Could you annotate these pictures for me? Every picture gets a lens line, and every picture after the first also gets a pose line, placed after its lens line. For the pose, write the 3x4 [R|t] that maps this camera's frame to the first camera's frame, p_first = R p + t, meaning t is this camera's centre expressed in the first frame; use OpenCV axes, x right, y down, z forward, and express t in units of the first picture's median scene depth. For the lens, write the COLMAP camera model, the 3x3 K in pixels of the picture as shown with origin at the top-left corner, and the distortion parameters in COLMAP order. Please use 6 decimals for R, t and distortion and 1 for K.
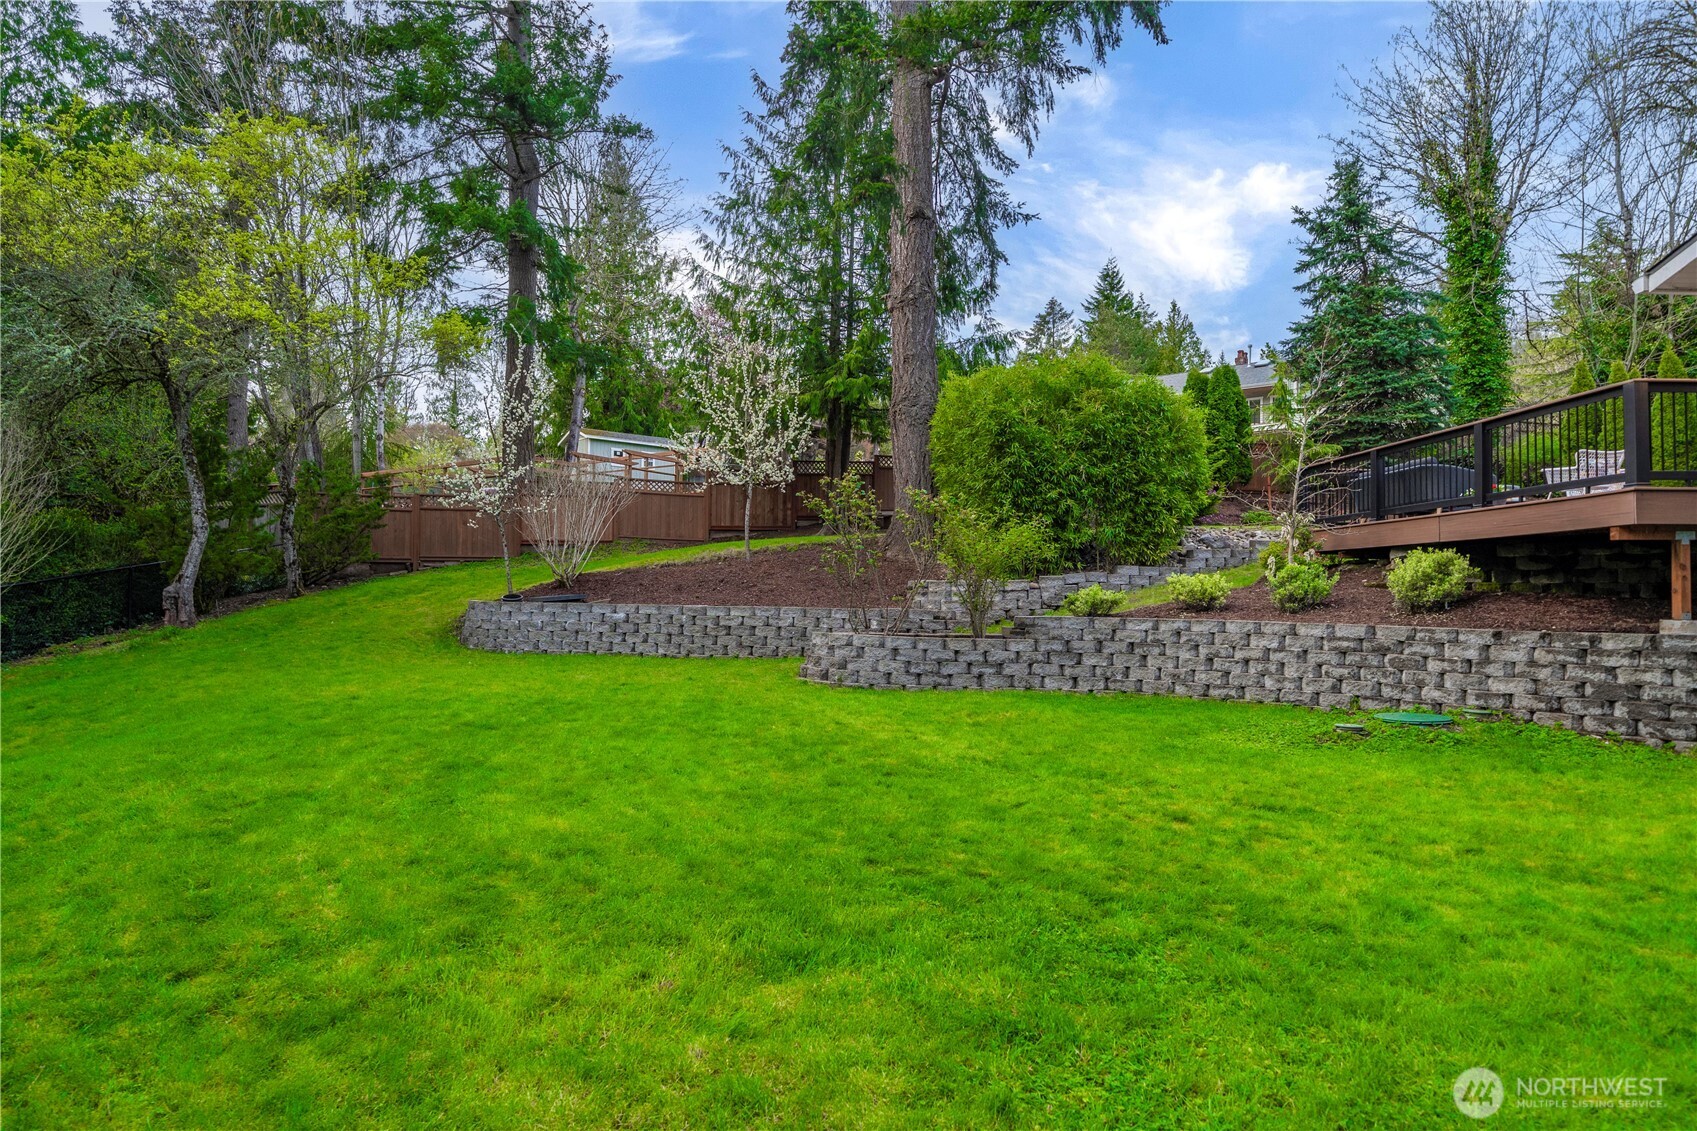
lens RADIAL K [[919.3, 0, 849.4], [0, 919.3, 568.3], [0, 0, 1]] dist [0.000255, -0.000063]
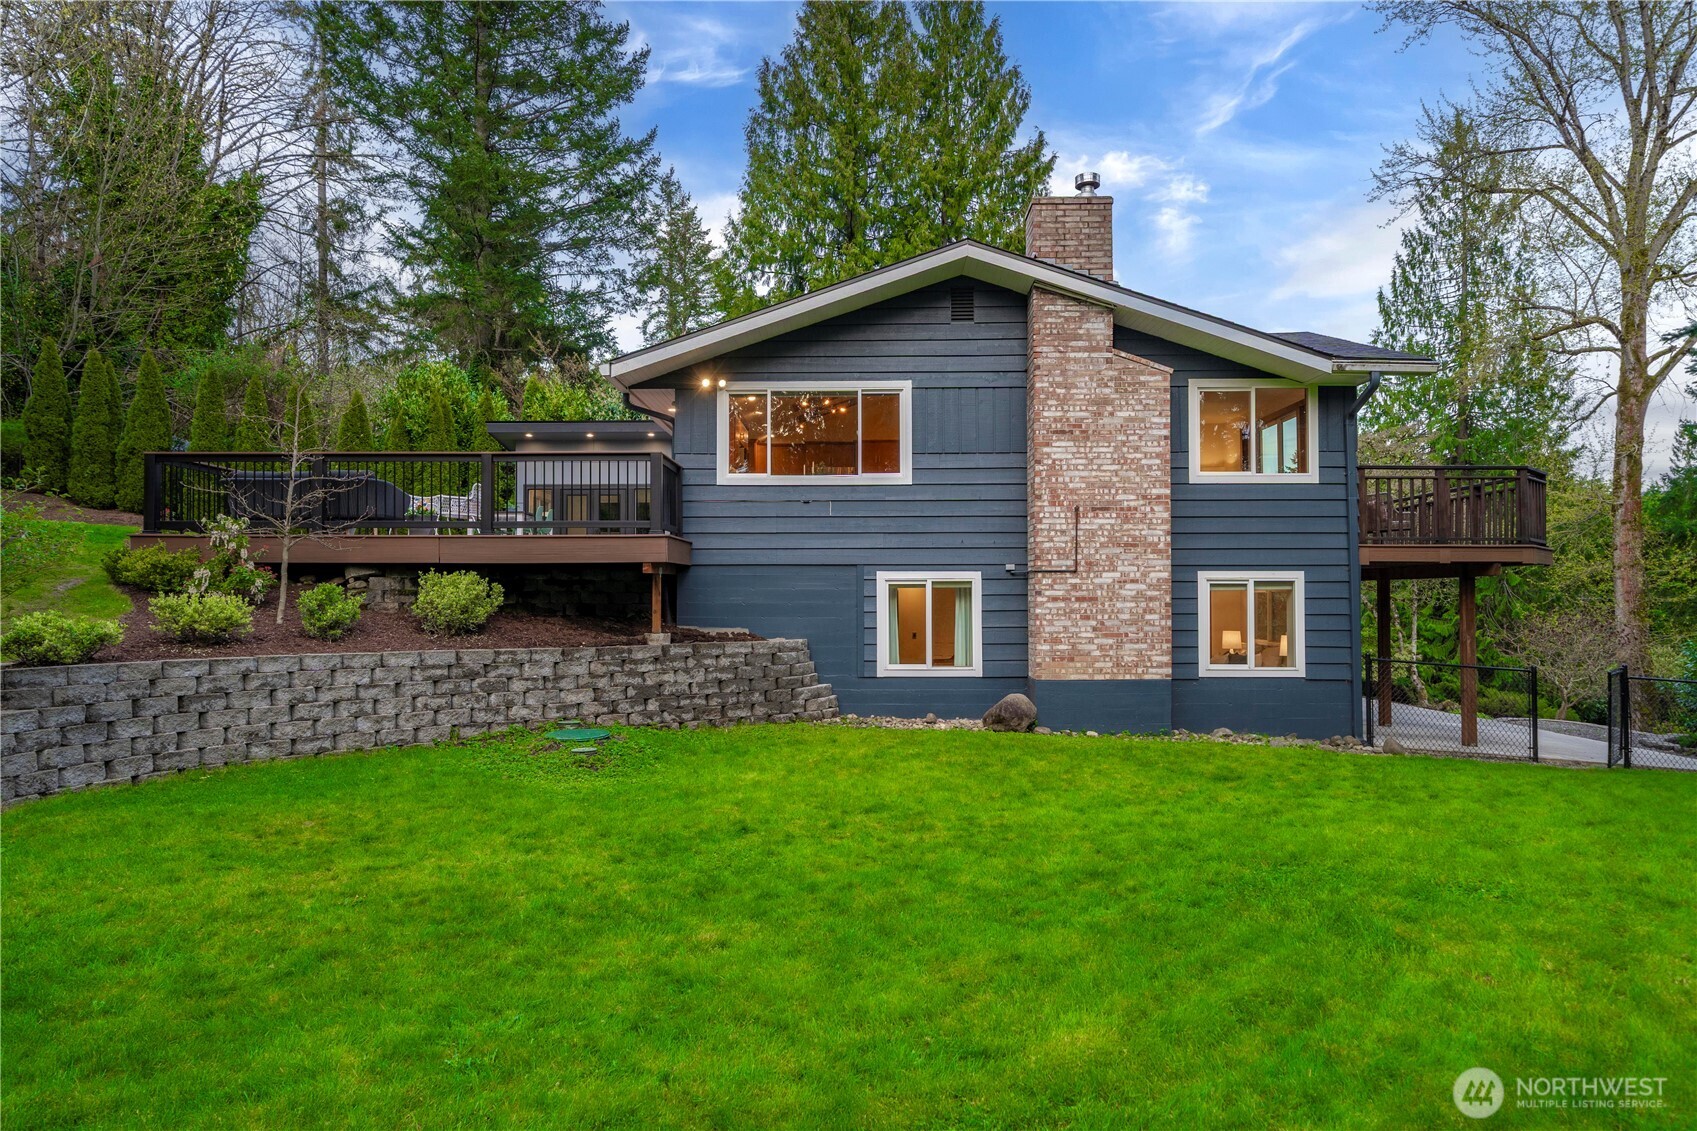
lens RADIAL K [[1074.5, 0, 850.5], [0, 1074.5, 567.9], [0, 0, 1]] dist [0.002766, 0.000322]
pose [[0.055533, 0.015537, 0.998336, -0.532267], [-0.028278, 0.999502, -0.013982, -0.020410], [-0.998056, -0.027454, 0.055945, 0.518587]]
